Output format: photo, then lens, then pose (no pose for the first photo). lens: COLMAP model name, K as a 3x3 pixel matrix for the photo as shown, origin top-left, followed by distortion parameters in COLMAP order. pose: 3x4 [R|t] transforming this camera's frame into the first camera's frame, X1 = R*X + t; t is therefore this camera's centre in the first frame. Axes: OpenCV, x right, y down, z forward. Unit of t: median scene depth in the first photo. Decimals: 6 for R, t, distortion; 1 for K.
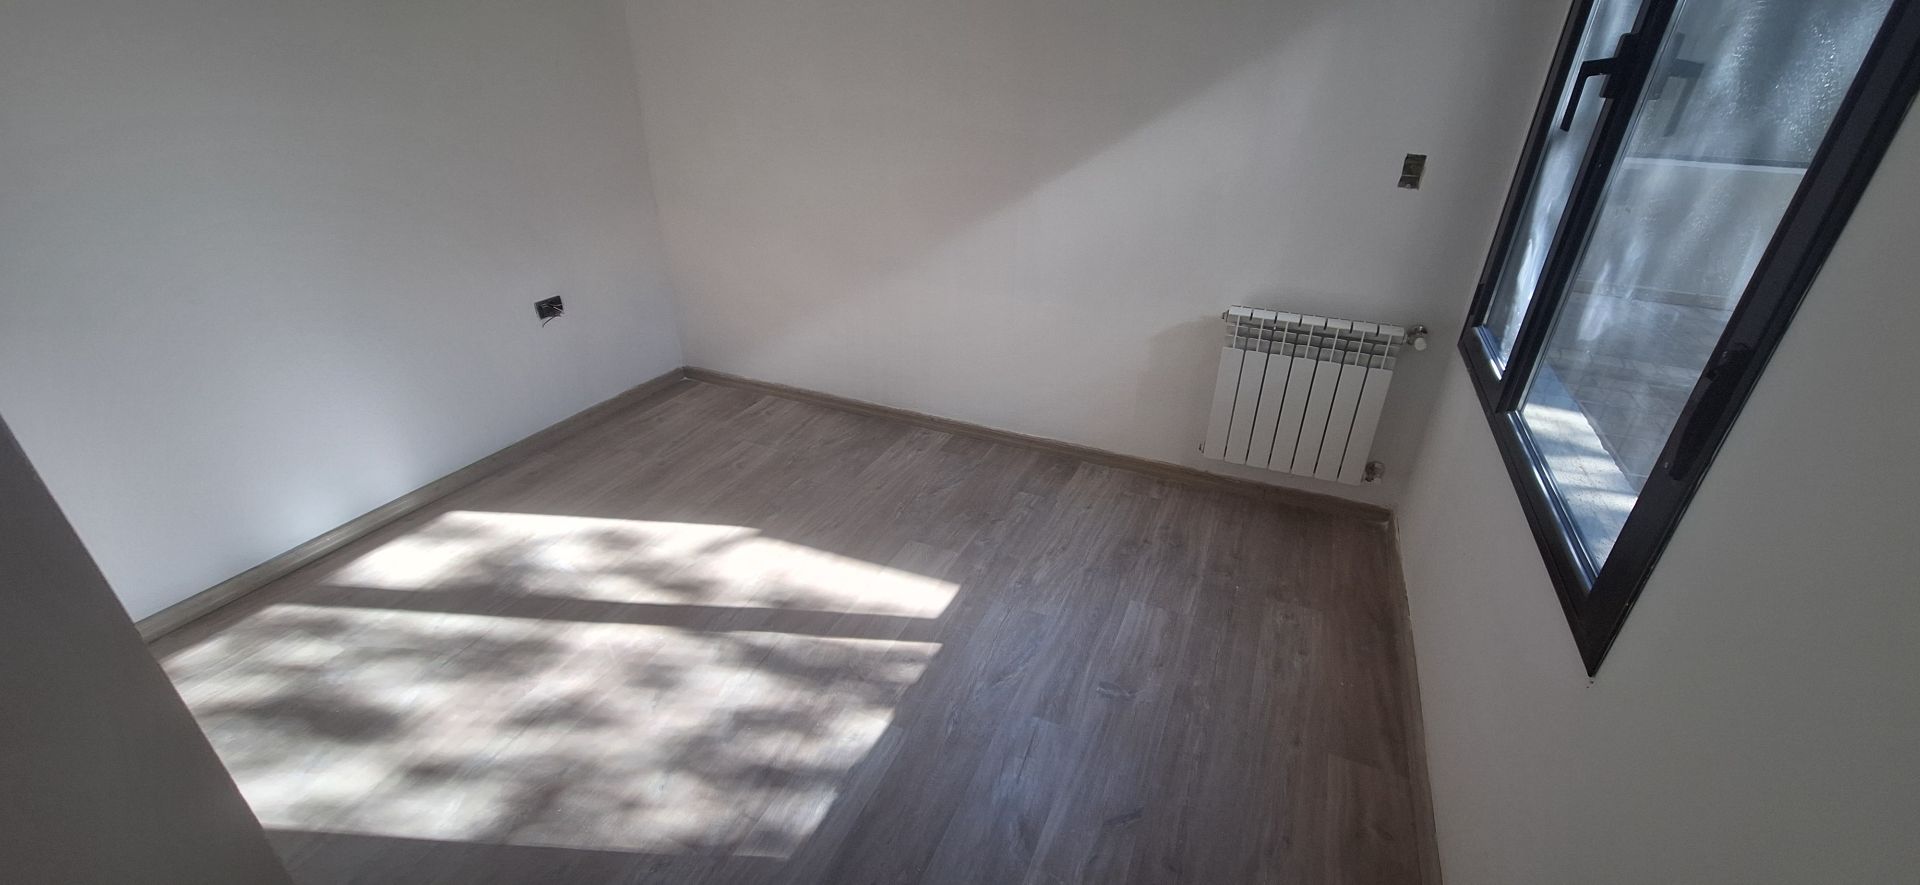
lens RADIAL K [[805.4, 0, 960.0], [0, 805.4, 442.5], [0, 0, 1]] dist [0.016836, 0.000046]
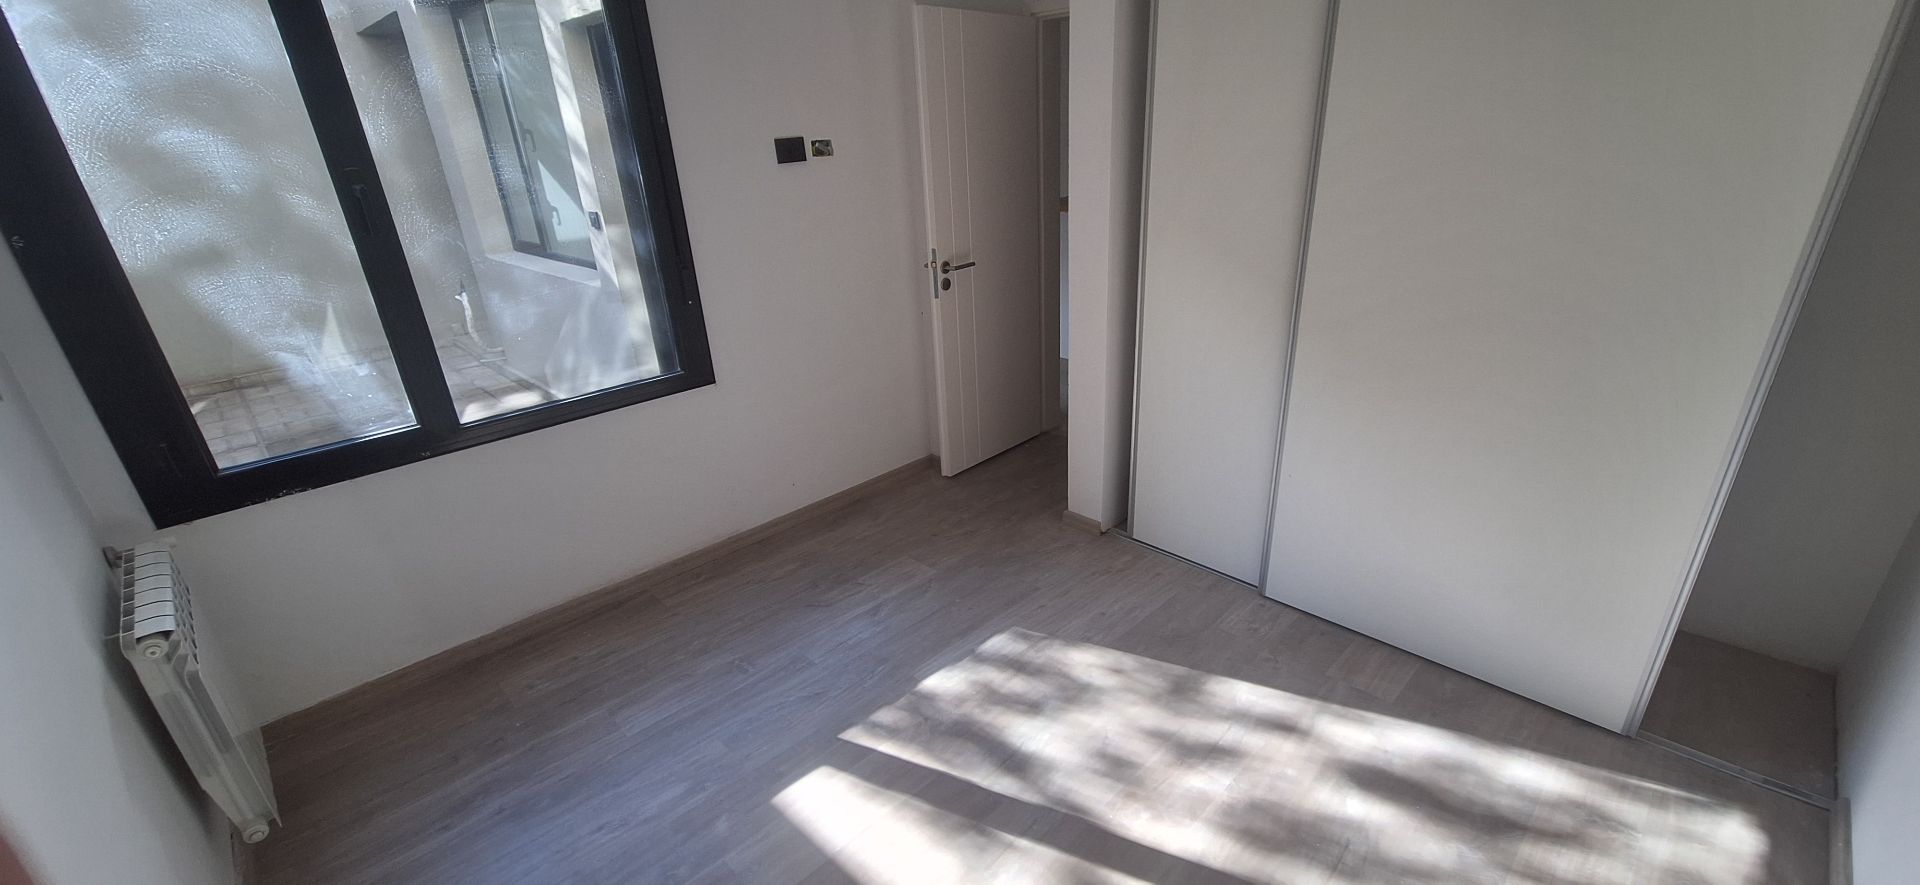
lens RADIAL K [[757.9, 0, 964.4], [0, 757.9, 449.7], [0, 0, 1]] dist [-0.014604, 0.008644]
pose [[-0.922078, -0.143942, 0.359238, -0.490471], [0.191485, 0.636976, 0.746723, -0.702811], [-0.336311, 0.757326, -0.559779, 1.297237]]
